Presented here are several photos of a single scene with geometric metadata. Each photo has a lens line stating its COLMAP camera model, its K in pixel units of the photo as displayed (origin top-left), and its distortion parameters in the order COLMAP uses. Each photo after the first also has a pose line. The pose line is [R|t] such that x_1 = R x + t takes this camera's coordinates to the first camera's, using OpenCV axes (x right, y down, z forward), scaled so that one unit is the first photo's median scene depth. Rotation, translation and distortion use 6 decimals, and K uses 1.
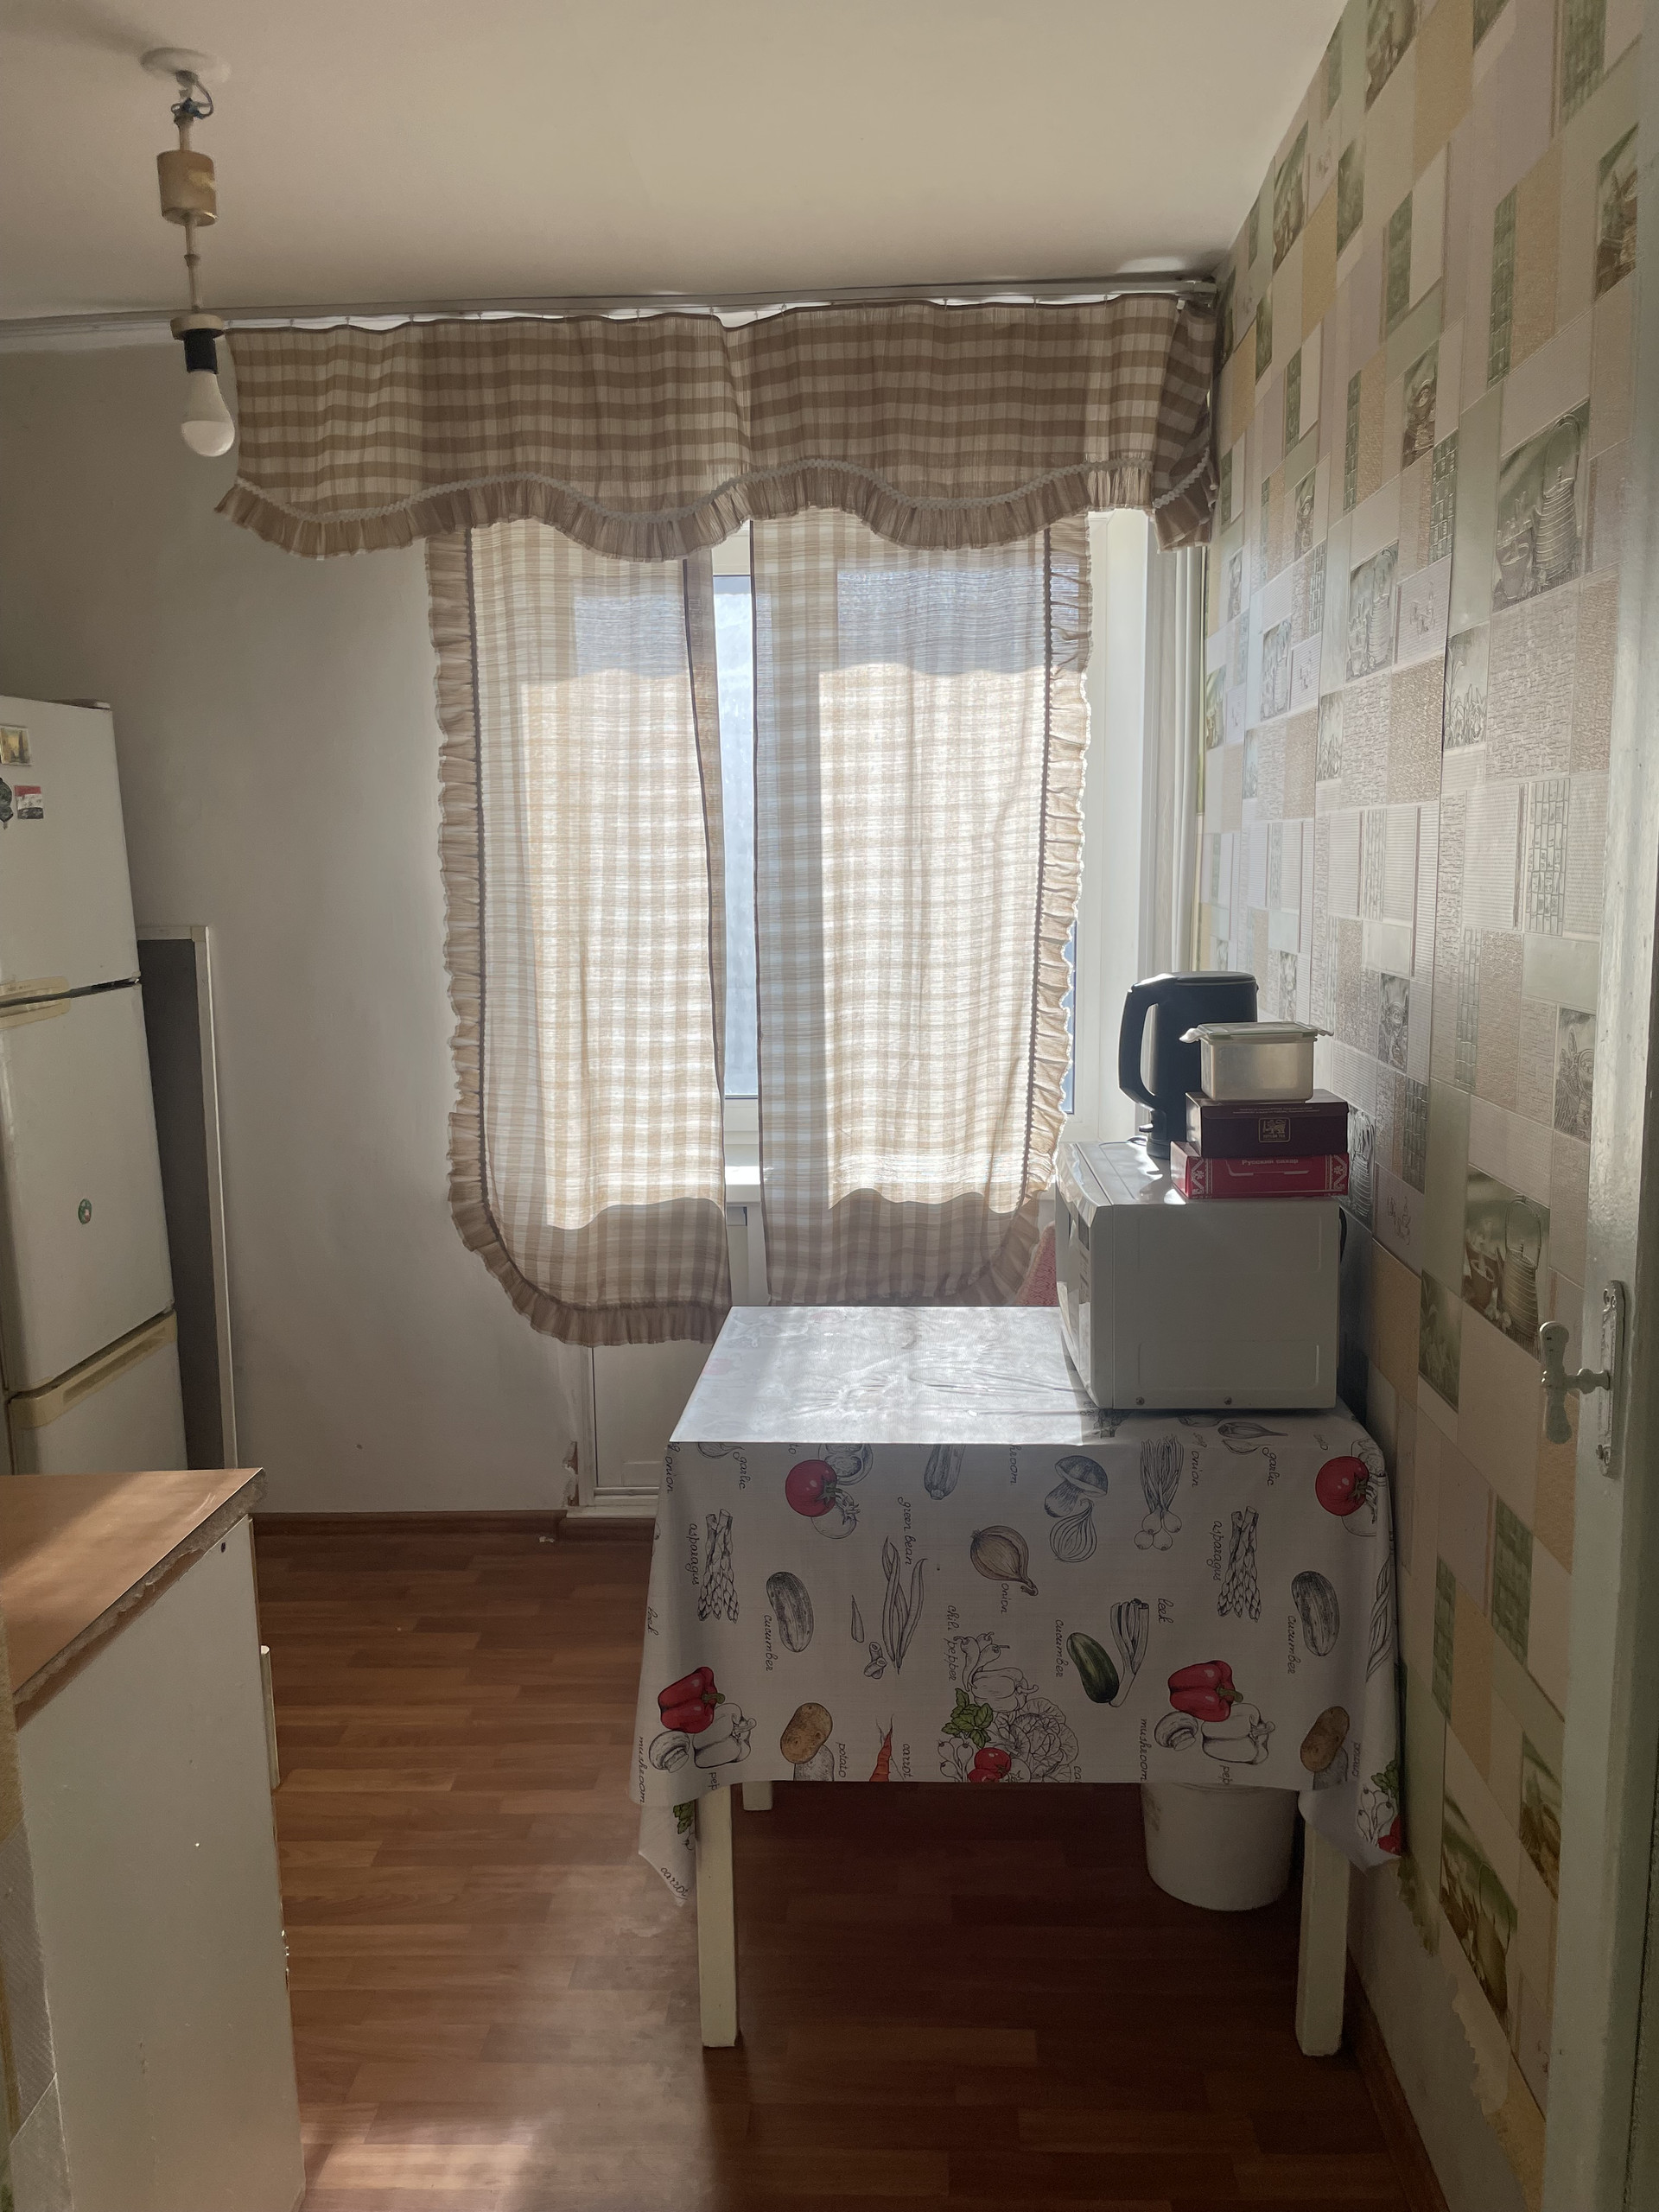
lens RADIAL K [[1695.3, 0, 832.1], [0, 1695.3, 1098.5], [0, 0, 1]] dist [0.087617, -0.114963]
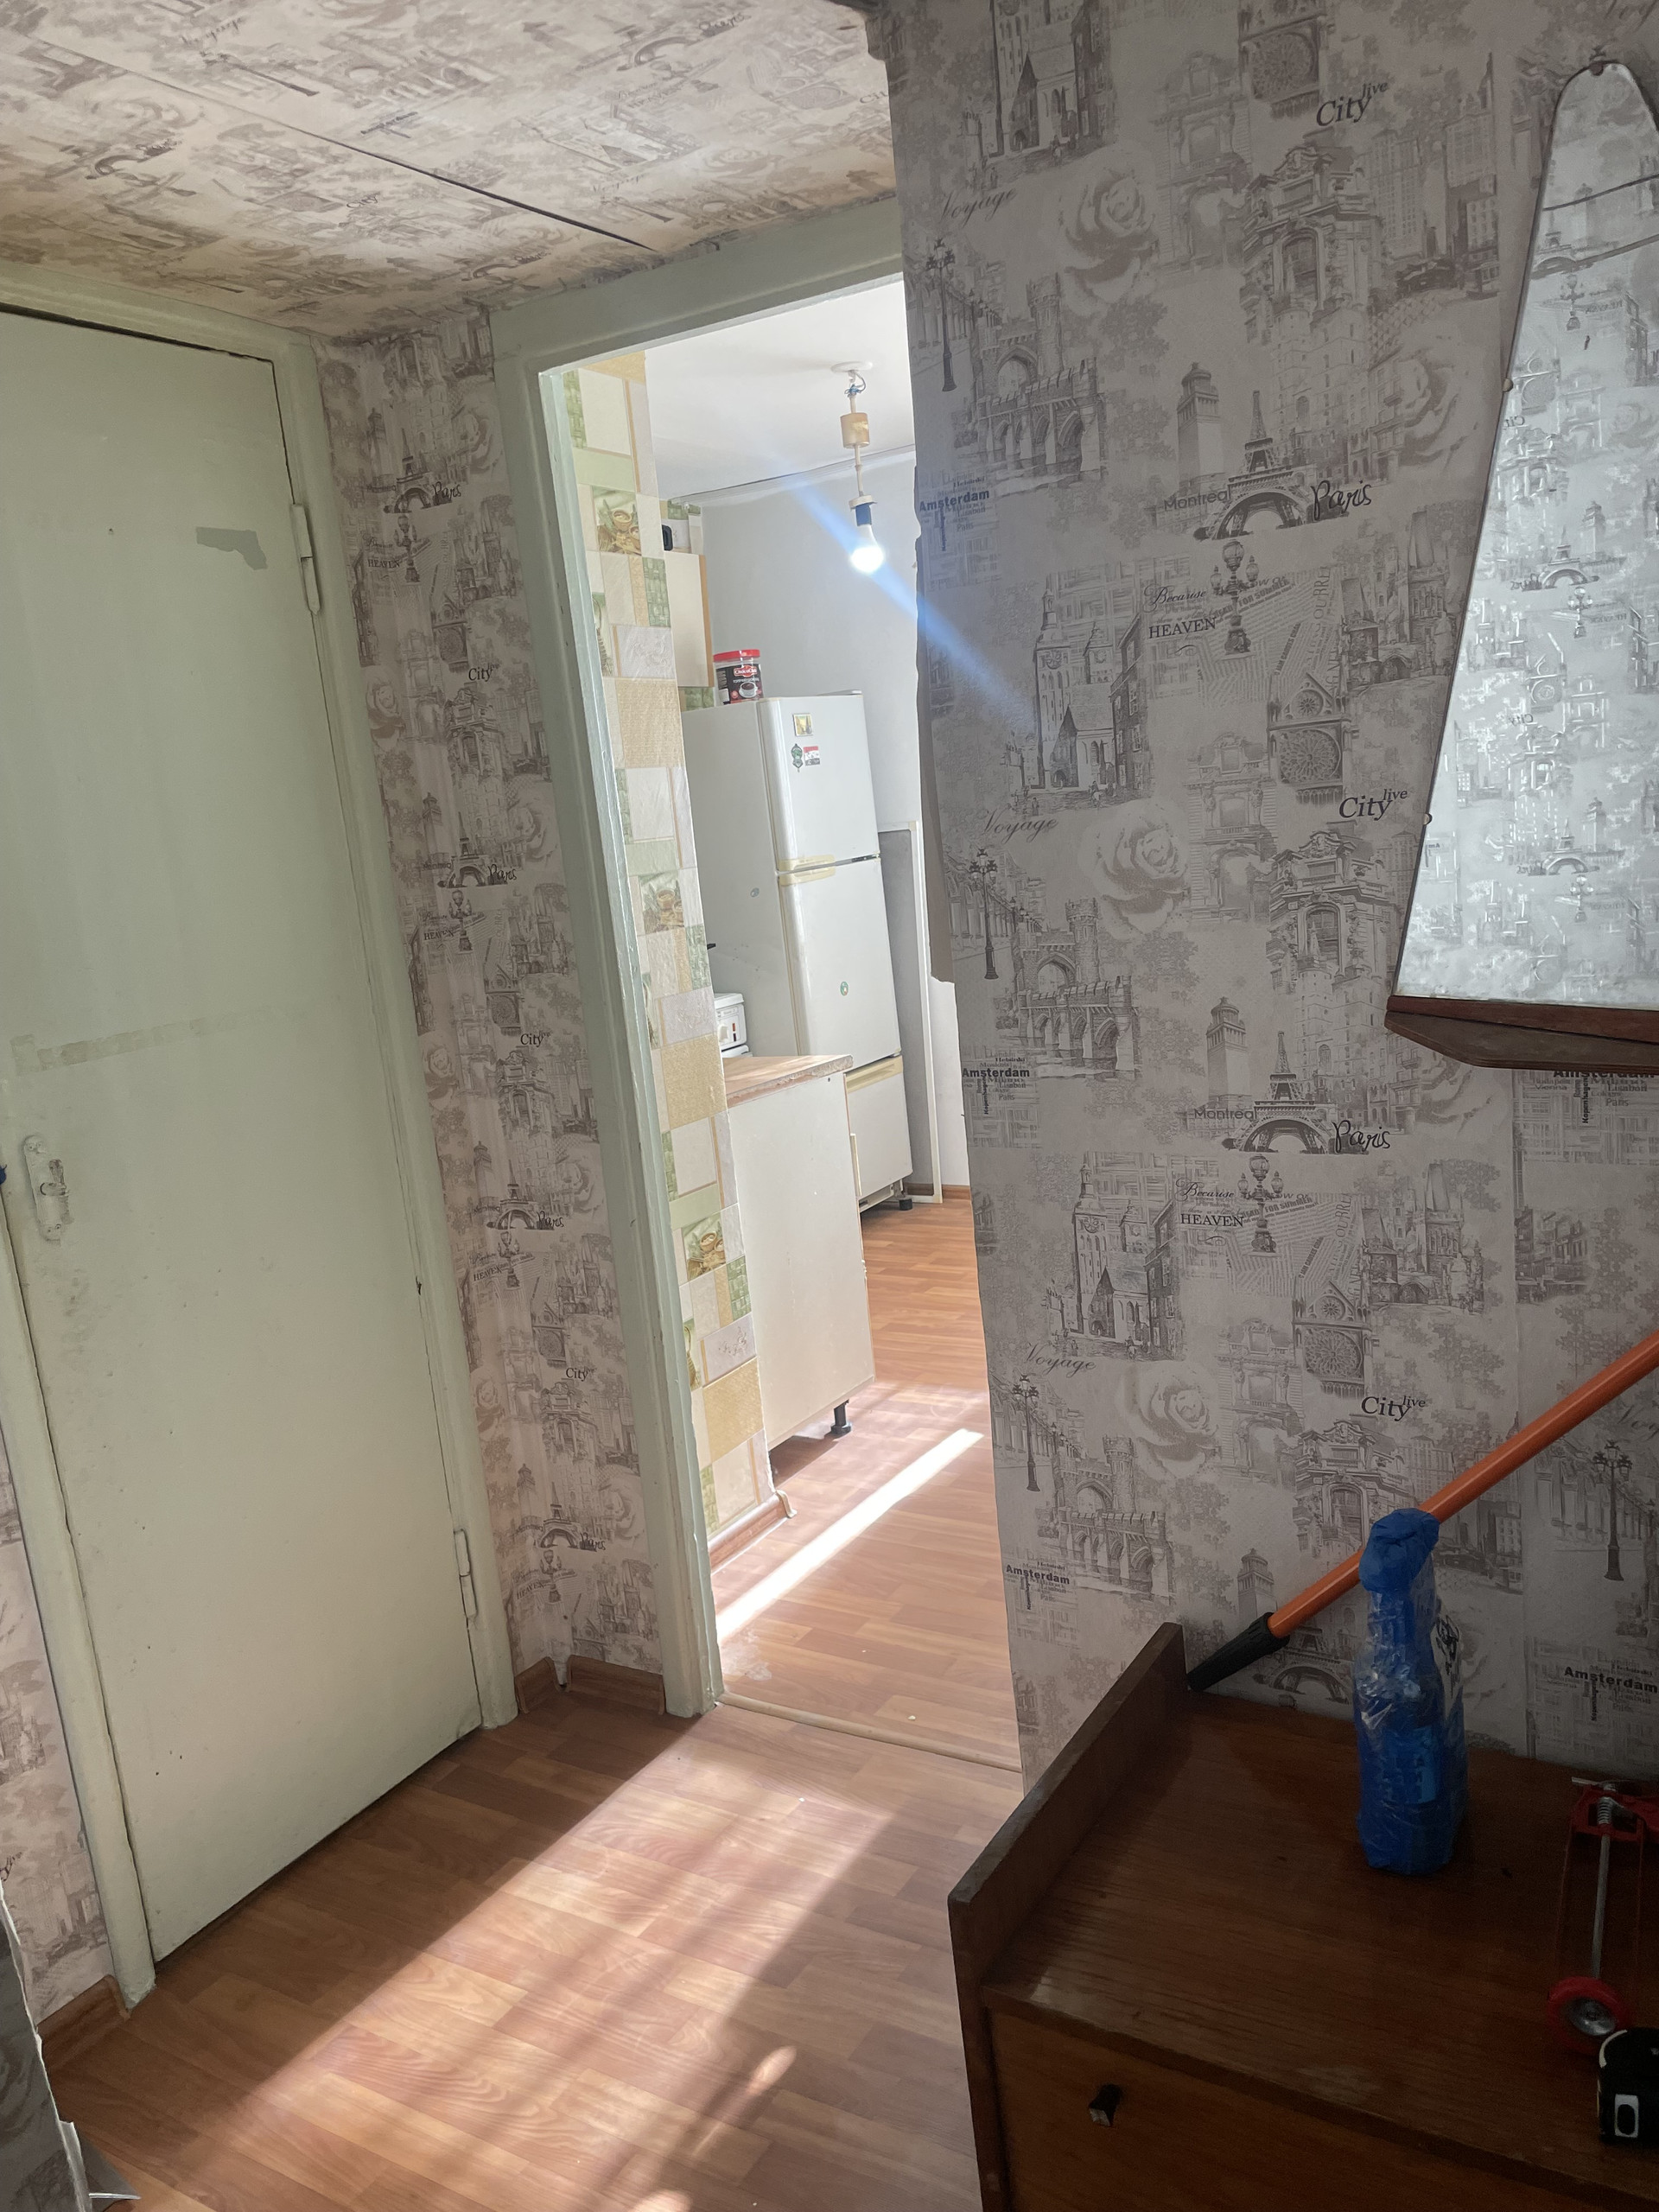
lens RADIAL K [[1695.3, 0, 820.6], [0, 1695.3, 1117.5], [0, 0, 1]] dist [0.087617, -0.114963]
pose [[0.869186, 0.029714, -0.493592, 0.432971], [0.005230, 0.997585, 0.069264, 0.082386], [0.494458, -0.062785, 0.866931, -0.563855]]
